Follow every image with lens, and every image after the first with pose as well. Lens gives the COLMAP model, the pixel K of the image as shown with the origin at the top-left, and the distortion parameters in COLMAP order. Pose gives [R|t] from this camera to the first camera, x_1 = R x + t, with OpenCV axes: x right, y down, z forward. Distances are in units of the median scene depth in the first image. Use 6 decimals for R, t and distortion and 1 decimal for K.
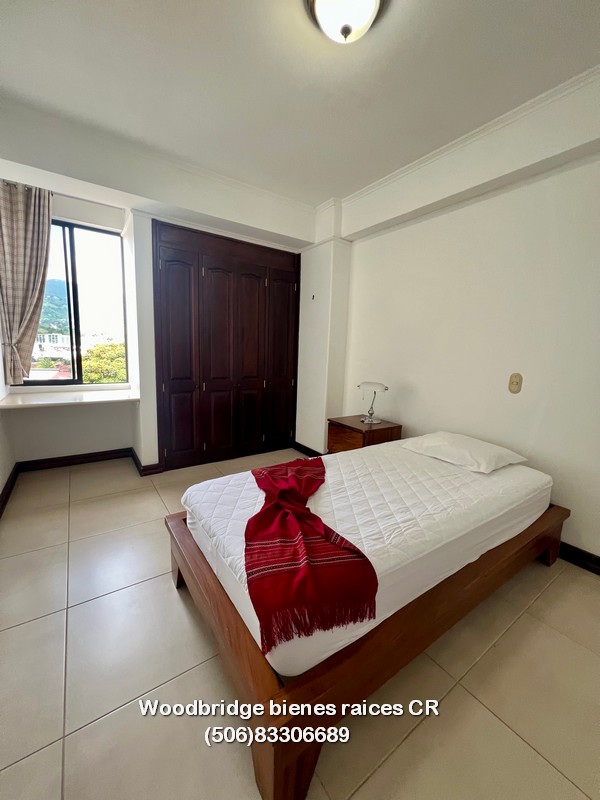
lens RADIAL K [[320.3, 0, 303.6], [0, 320.3, 402.5], [0, 0, 1]] dist [-0.000327, 0.000733]
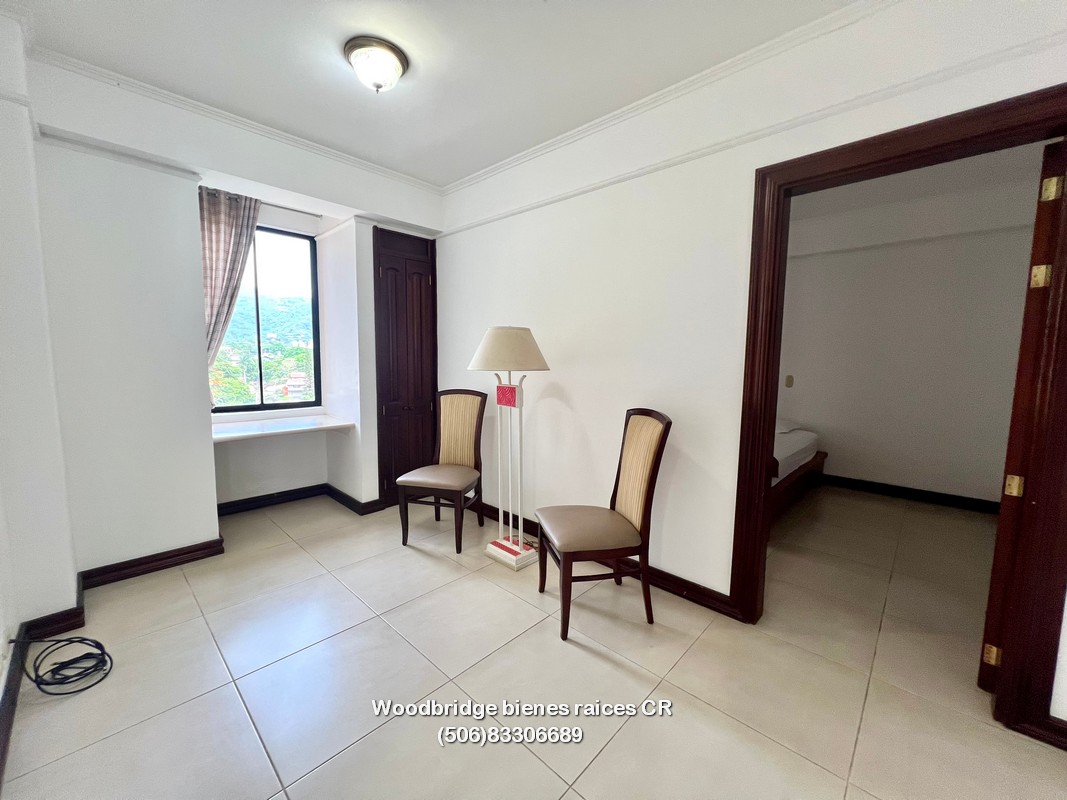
lens RADIAL K [[427.1, 0, 527.2], [0, 427.1, 399.9], [0, 0, 1]] dist [-0.000327, 0.000733]
pose [[0.979470, -0.029617, 0.199403, -0.288932], [0.045090, 0.996275, -0.073505, 0.031550], [-0.196484, 0.080987, 0.977157, -0.232091]]
